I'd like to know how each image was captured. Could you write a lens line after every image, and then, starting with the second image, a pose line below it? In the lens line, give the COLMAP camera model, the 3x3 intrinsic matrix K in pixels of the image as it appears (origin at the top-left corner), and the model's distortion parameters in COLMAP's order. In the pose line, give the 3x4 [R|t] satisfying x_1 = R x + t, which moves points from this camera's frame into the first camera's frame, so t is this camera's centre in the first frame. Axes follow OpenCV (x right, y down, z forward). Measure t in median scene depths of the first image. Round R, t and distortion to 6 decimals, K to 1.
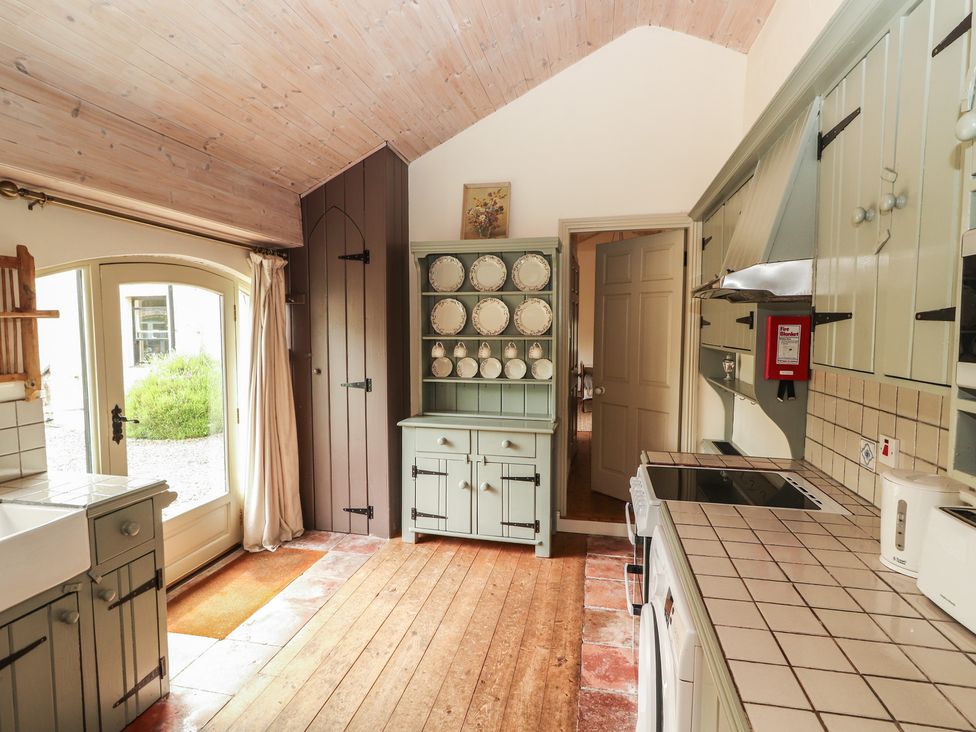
lens RADIAL K [[507.3, 0, 485.9], [0, 507.3, 362.8], [0, 0, 1]] dist [-0.000946, -0.000185]
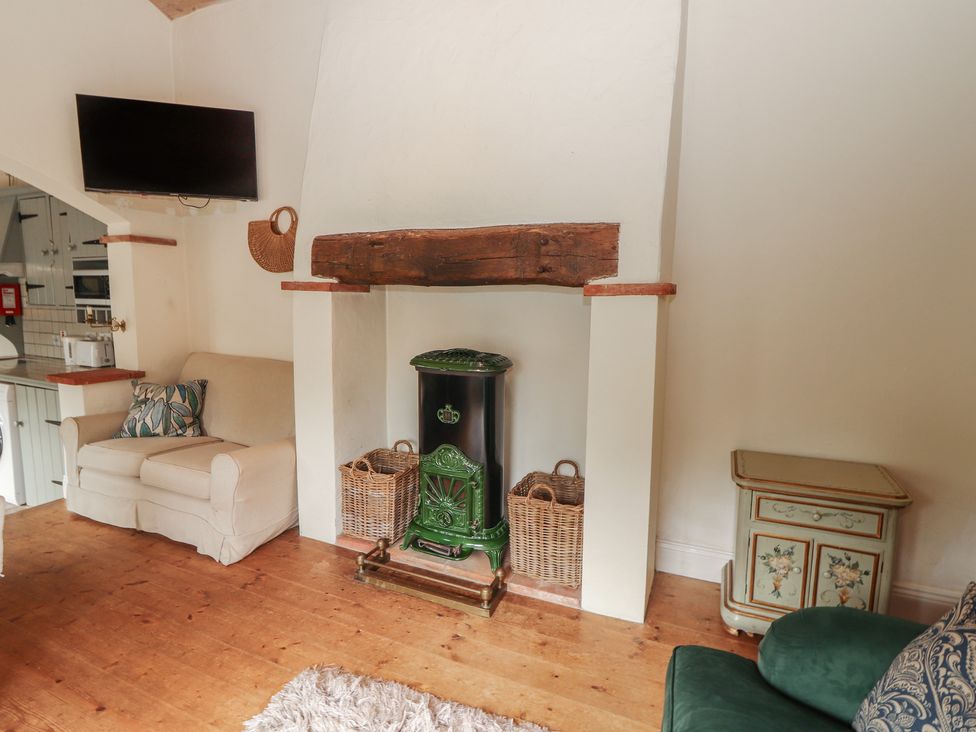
lens RADIAL K [[523.1, 0, 485.7], [0, 523.1, 362.8], [0, 0, 1]] dist [-0.000683, 0.000690]
pose [[0.211943, -0.120035, 0.969882, -0.658608], [0.052630, 0.992390, 0.111320, 0.055192], [-0.975864, 0.027451, 0.216648, -0.814606]]
